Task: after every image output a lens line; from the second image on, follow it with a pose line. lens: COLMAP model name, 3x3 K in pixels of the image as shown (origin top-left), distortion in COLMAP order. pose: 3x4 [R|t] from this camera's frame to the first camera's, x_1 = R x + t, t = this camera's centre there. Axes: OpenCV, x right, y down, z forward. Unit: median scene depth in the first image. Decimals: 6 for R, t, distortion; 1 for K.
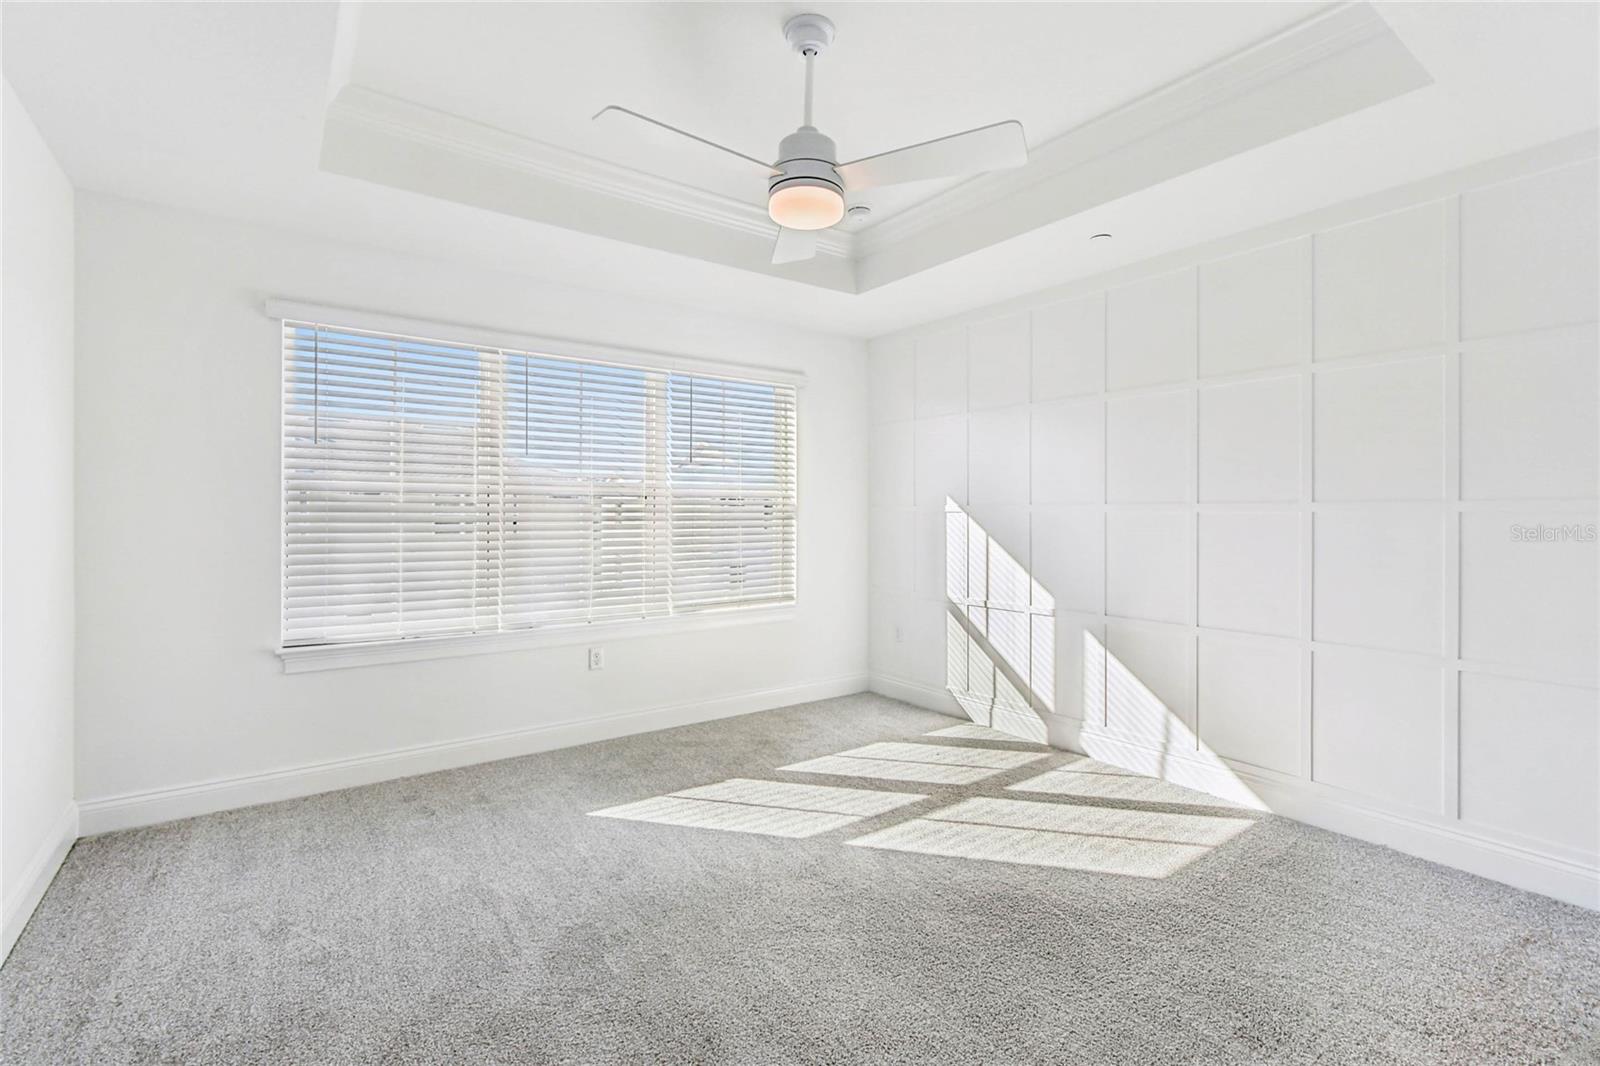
lens RADIAL K [[723.3, 0, 801.7], [0, 723.3, 524.5], [0, 0, 1]] dist [-0.000584, 0.000418]
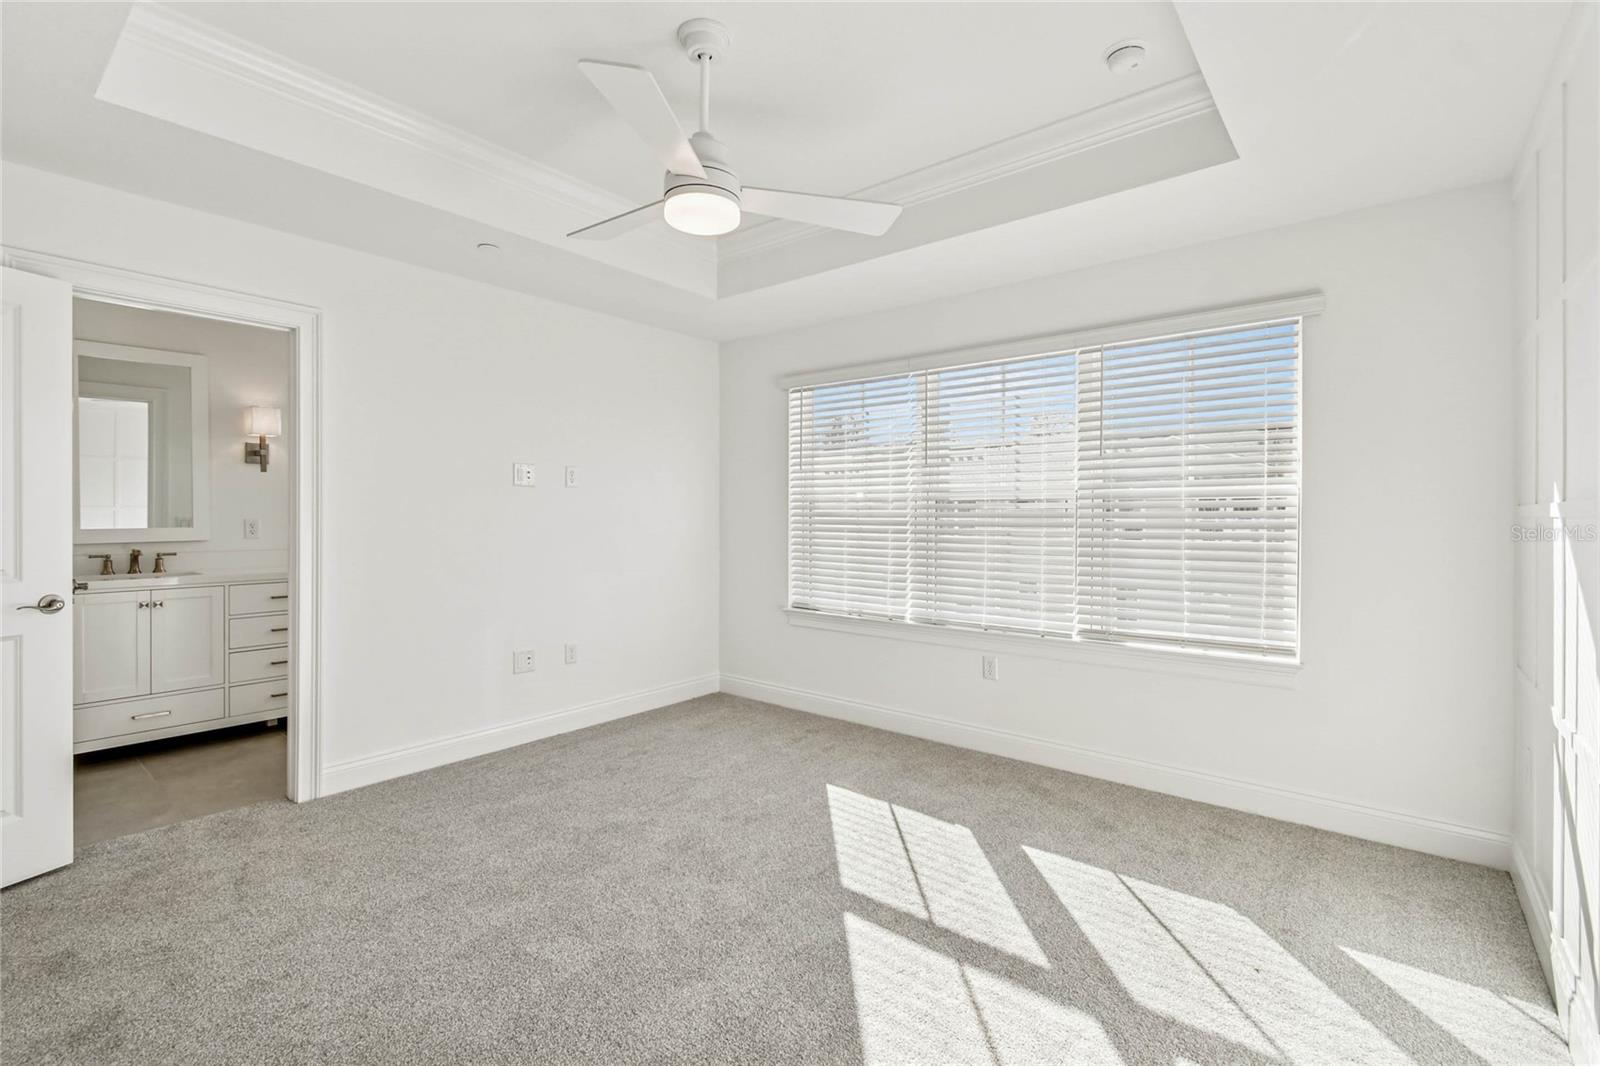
lens RADIAL K [[723.3, 0, 801.7], [0, 723.3, 524.5], [0, 0, 1]] dist [-0.000584, 0.000418]
pose [[0.247788, 0.009666, -0.968766, 0.699636], [-0.016158, 0.999852, 0.005843, -0.010209], [0.968679, 0.014206, 0.247908, 0.605150]]
